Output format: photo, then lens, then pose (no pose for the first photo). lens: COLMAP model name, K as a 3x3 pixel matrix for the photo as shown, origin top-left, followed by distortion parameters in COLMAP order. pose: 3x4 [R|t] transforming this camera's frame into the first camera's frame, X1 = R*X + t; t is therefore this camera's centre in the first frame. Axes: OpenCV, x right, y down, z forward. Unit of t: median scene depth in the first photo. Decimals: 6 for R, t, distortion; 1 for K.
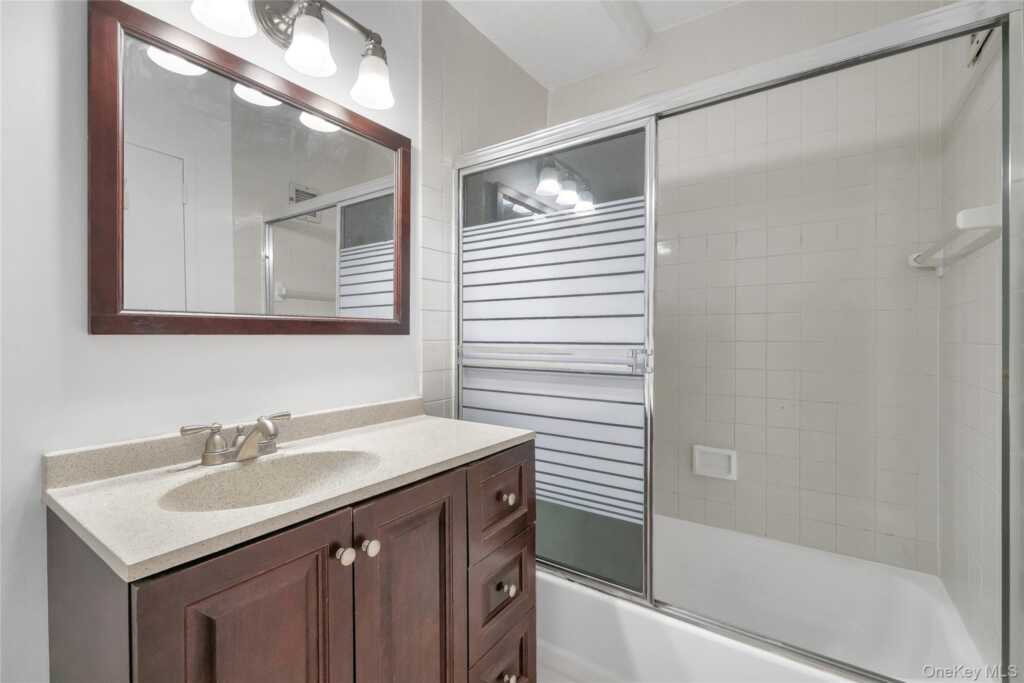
lens RADIAL K [[444.9, 0, 509.6], [0, 444.9, 342.0], [0, 0, 1]] dist [0.002550, 0.000002]
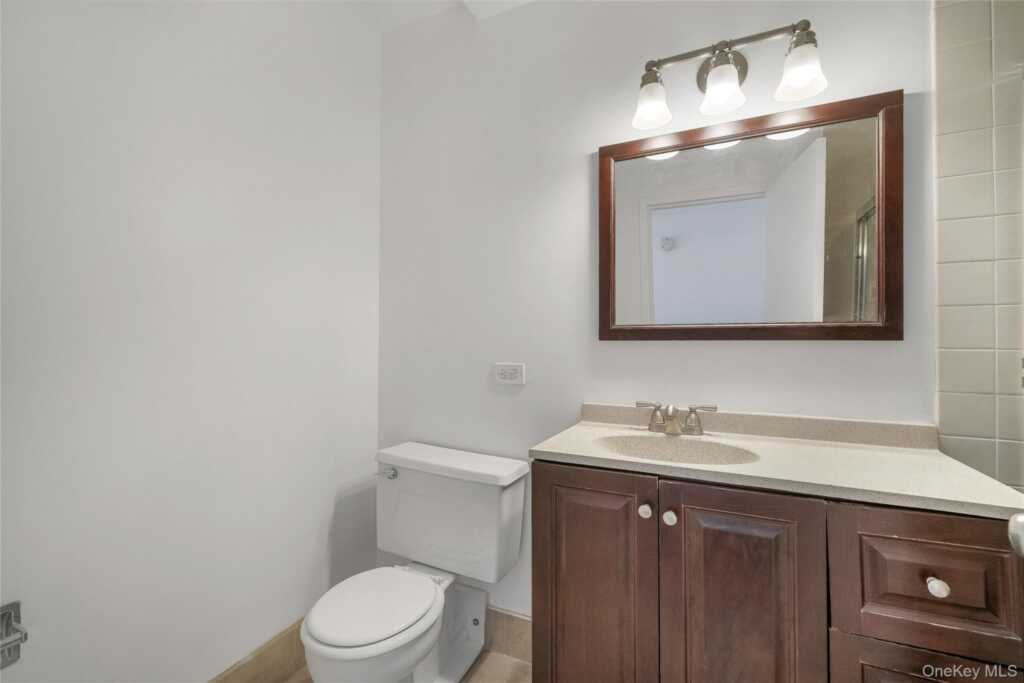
lens RADIAL K [[444.9, 0, 509.6], [0, 444.9, 342.0], [0, 0, 1]] dist [0.002550, 0.000002]
pose [[0.167104, 0.002149, -0.985937, 0.615800], [-0.017927, 0.999839, -0.000859, -0.000936], [0.985776, 0.017819, 0.167116, 0.284483]]
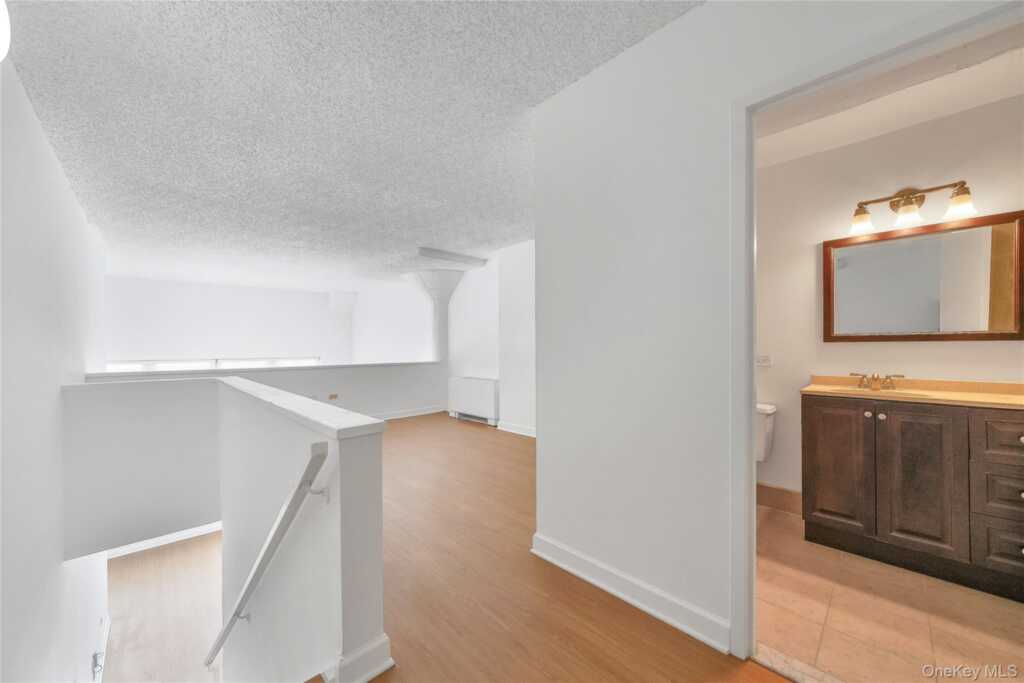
lens RADIAL K [[370.8, 0, 512.3], [0, 370.8, 348.5], [0, 0, 1]] dist [-0.001337, -0.000228]
pose [[-0.178543, 0.010008, -0.983881, 1.876322], [-0.010409, 0.999873, 0.012060, 0.019351], [0.983877, 0.012394, -0.178416, -0.697003]]
